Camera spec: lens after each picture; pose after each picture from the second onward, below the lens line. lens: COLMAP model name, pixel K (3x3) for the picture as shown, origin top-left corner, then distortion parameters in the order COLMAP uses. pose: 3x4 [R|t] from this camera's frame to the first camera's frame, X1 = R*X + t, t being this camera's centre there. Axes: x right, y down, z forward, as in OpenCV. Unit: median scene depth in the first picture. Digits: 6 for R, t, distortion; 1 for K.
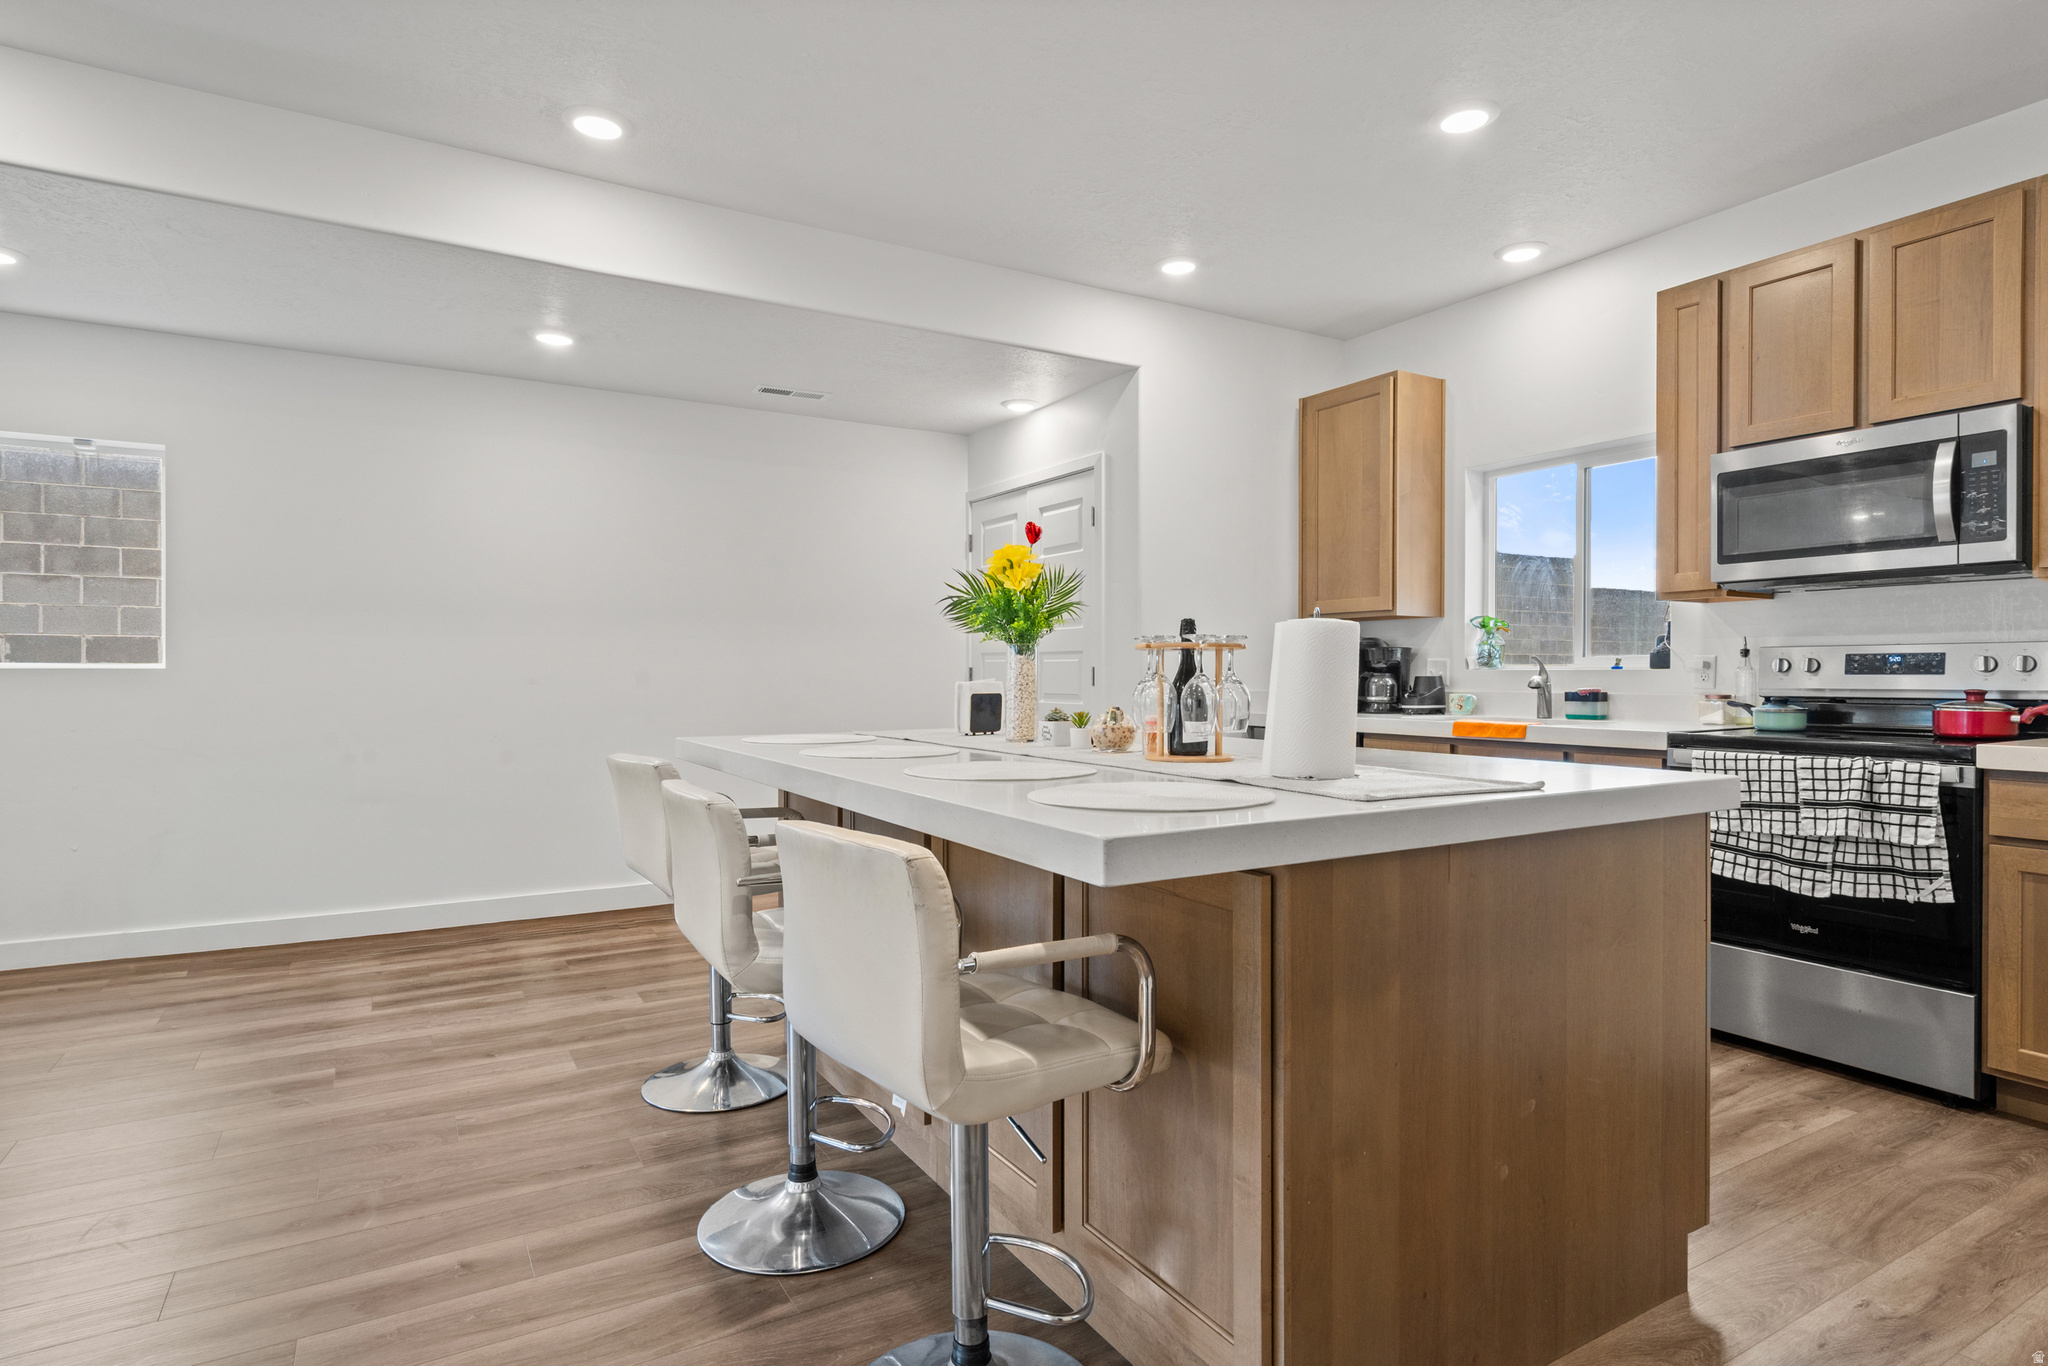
lens RADIAL K [[1079.1, 0, 1026.2], [0, 1079.1, 678.6], [0, 0, 1]] dist [0.002839, 0.001095]
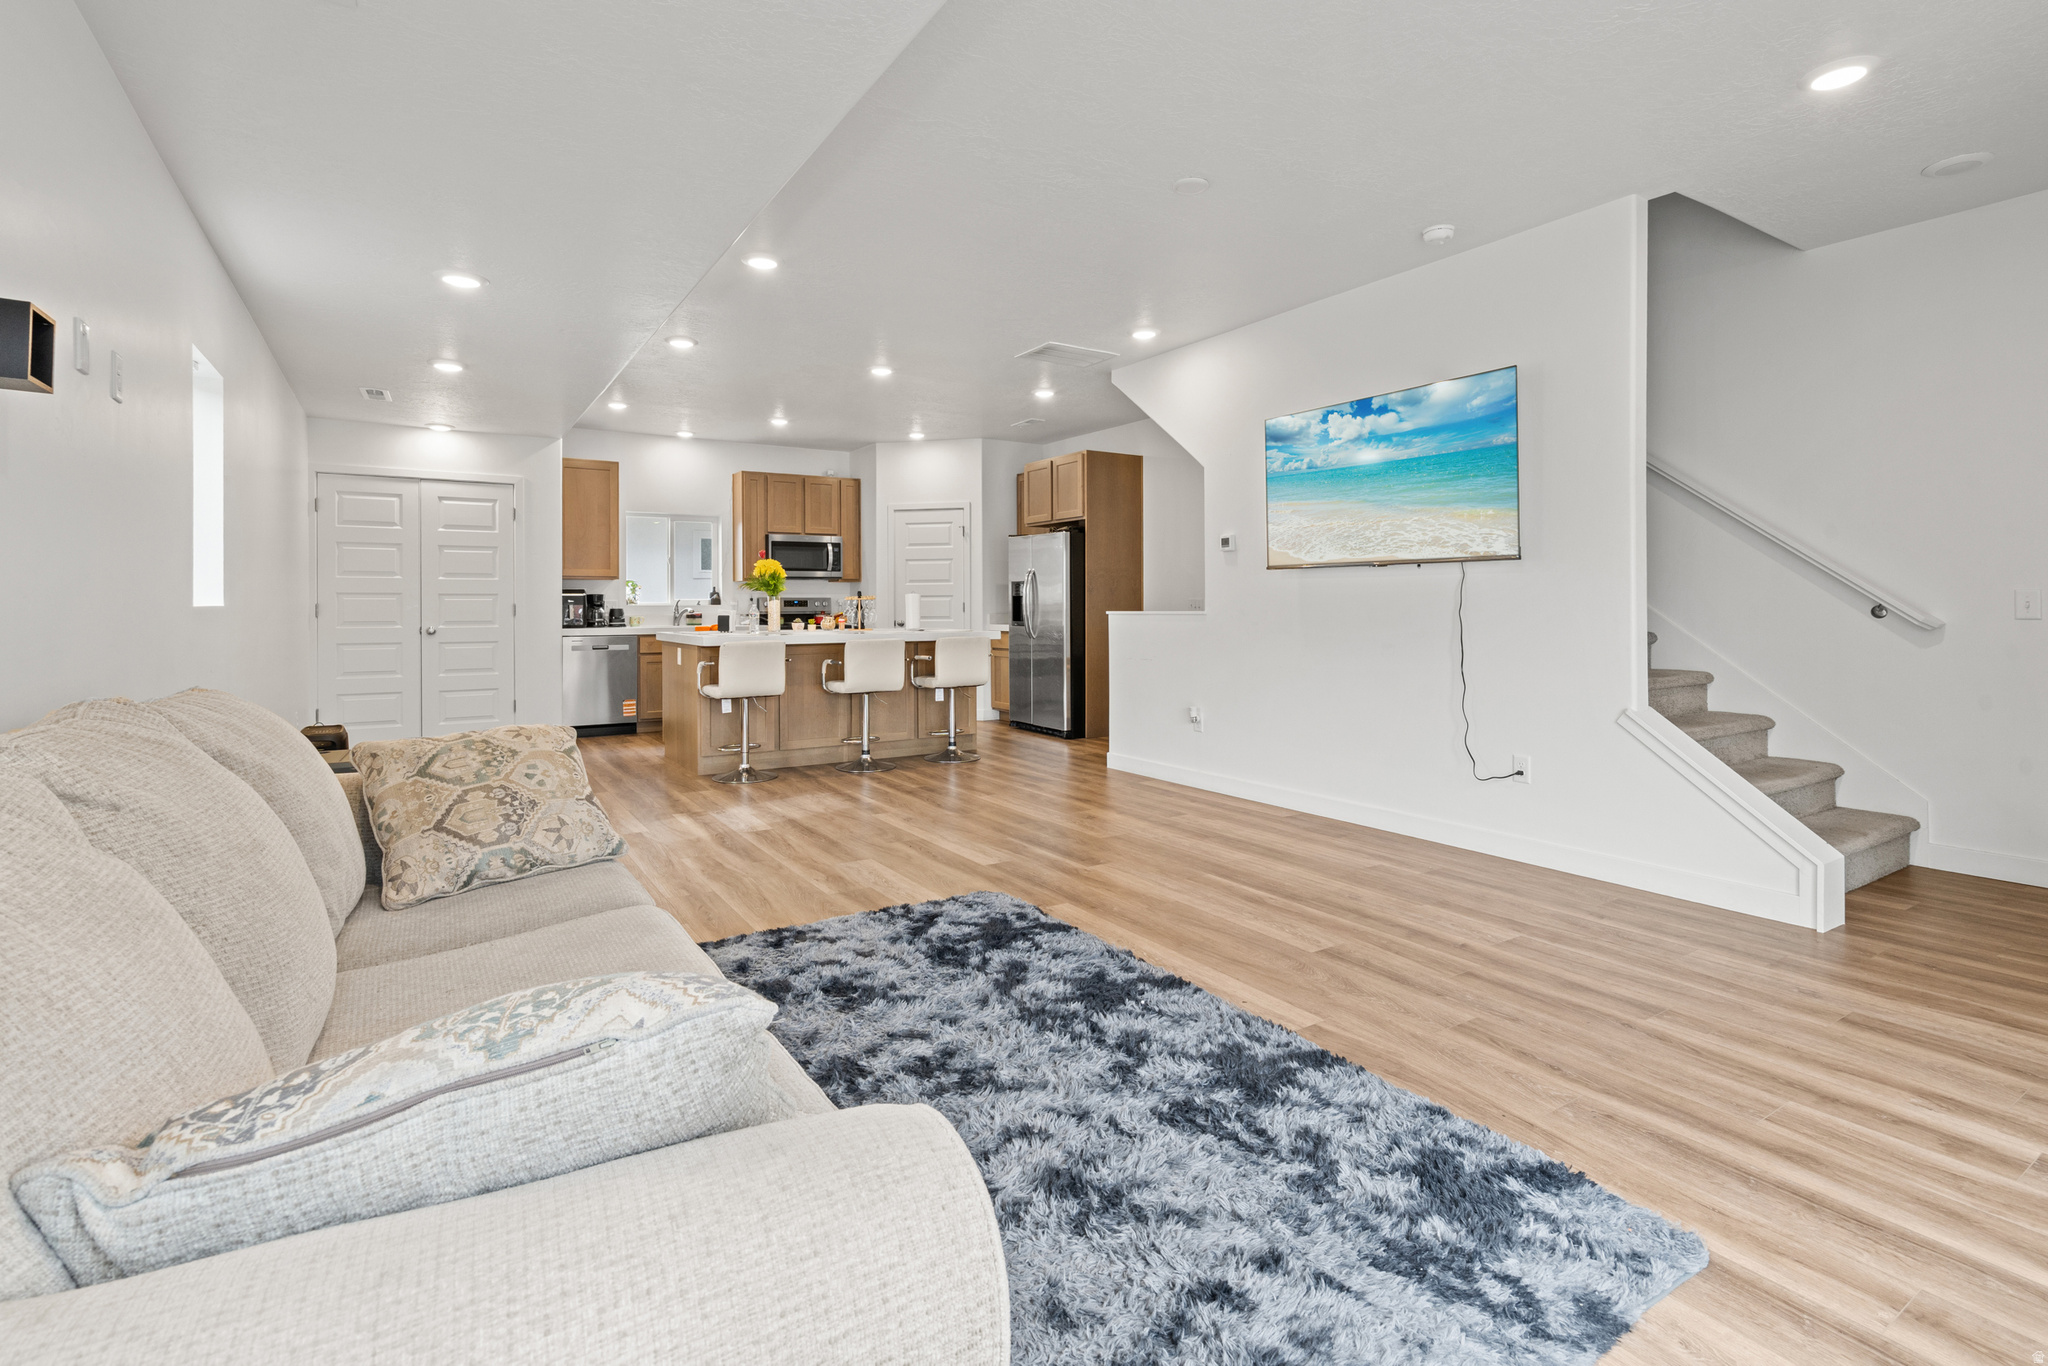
lens RADIAL K [[960.3, 0, 1024.5], [0, 960.3, 612.9], [0, 0, 1]] dist [-0.003443, -0.000395]
pose [[-0.031372, -0.008010, 0.999476, -2.204783], [0.008803, 0.999927, 0.008290, -0.003671], [-0.999469, 0.009059, -0.031300, 0.400359]]
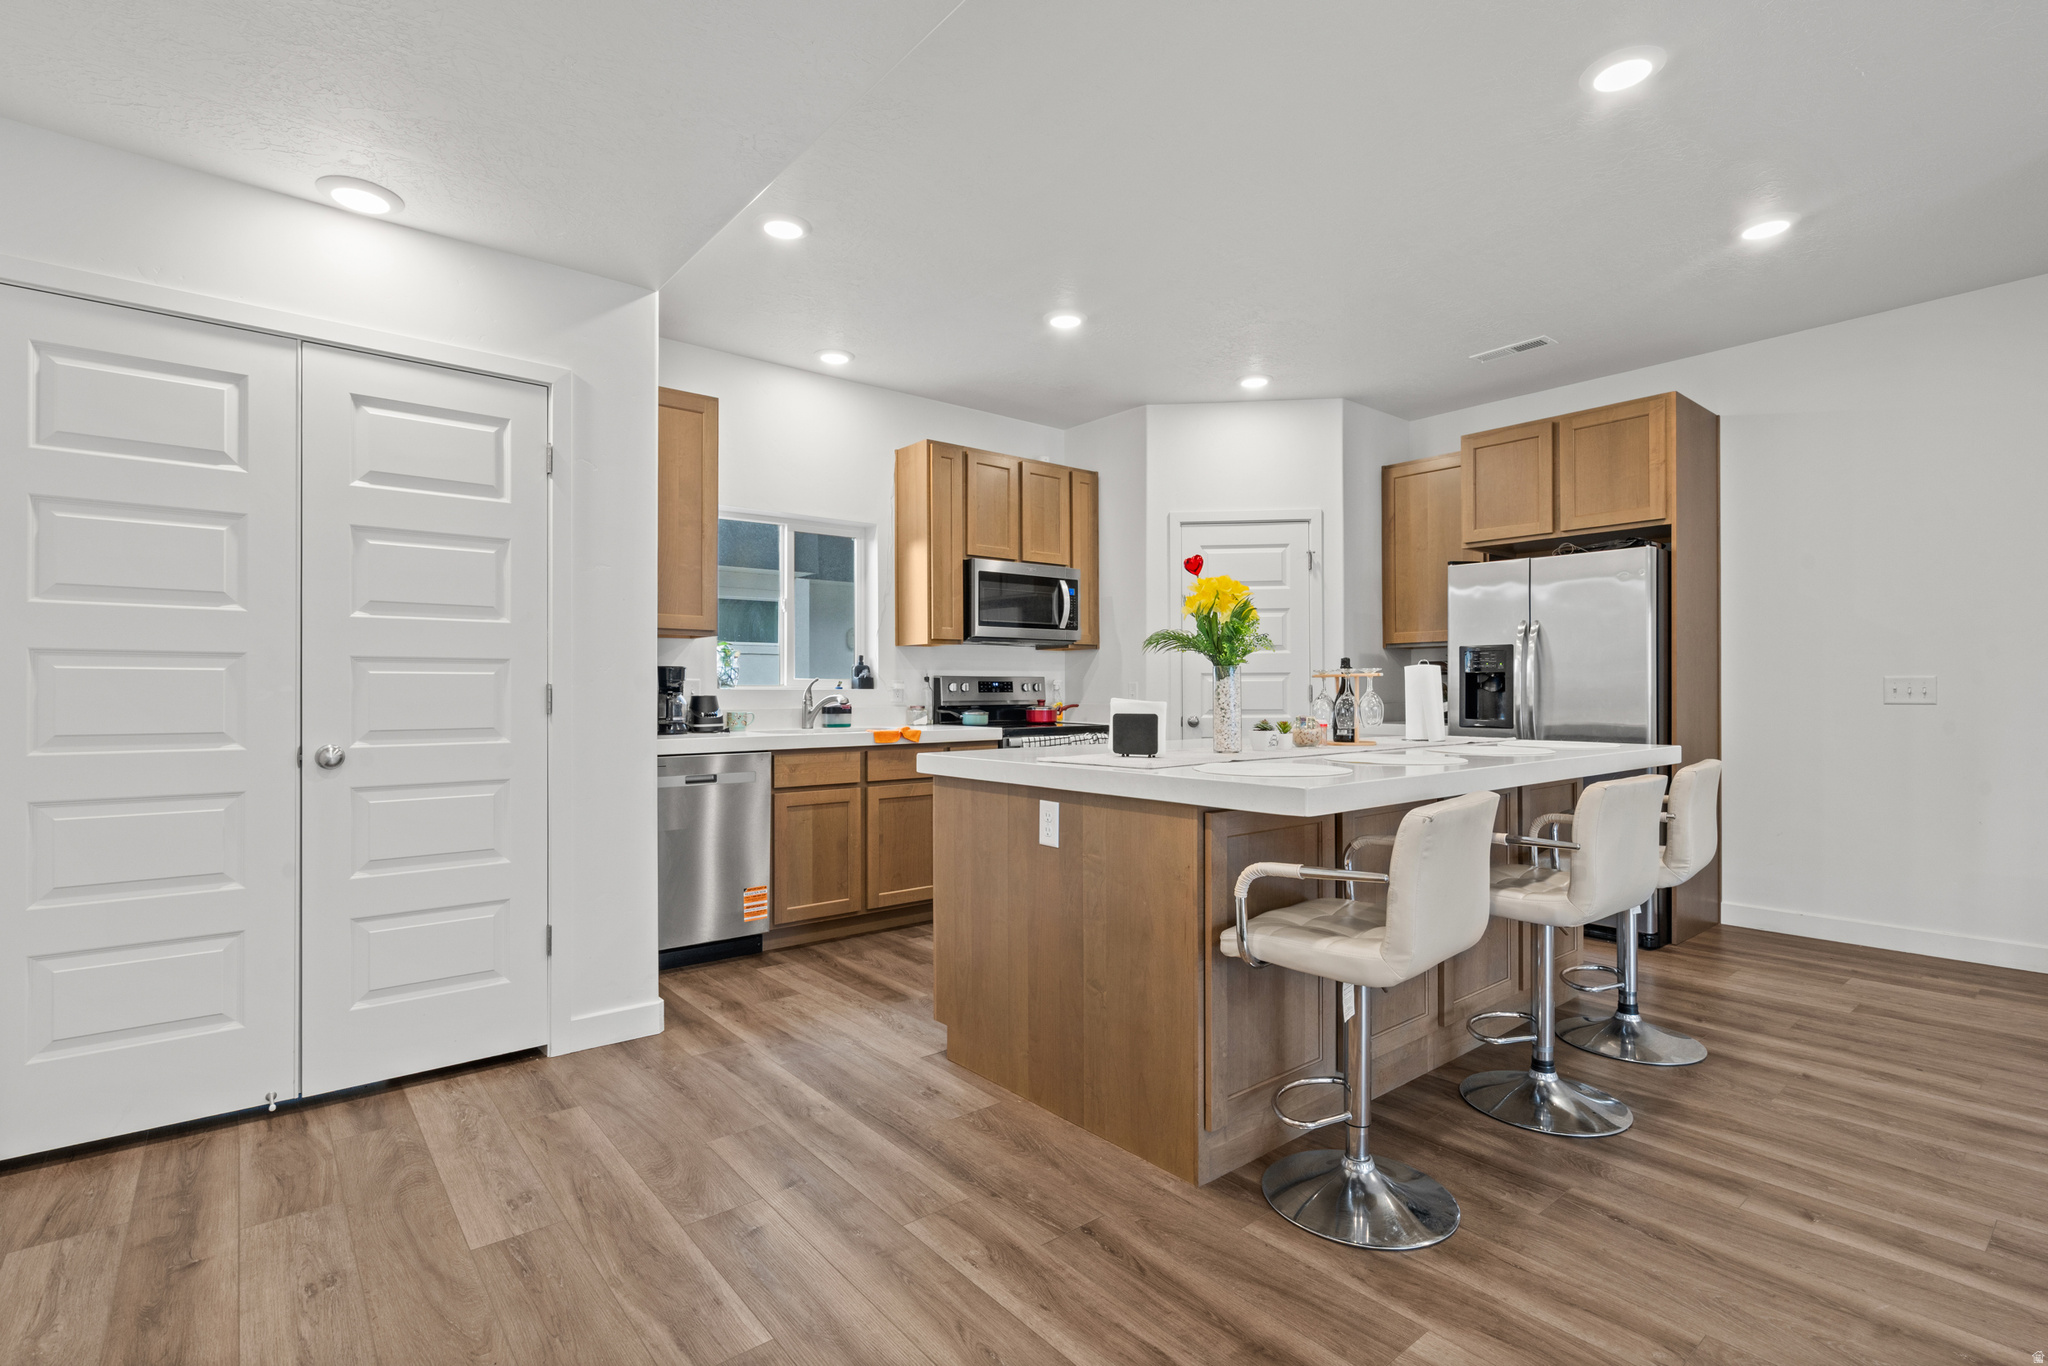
lens RADIAL K [[957.5, 0, 1025.5], [0, 957.5, 690.5], [0, 0, 1]] dist [-0.001149, 0.000077]
pose [[-0.152236, 0.000690, 0.988344, -0.865022], [0.007826, 0.999969, 0.000507, -0.007788], [-0.988313, 0.007812, -0.152237, 1.226112]]
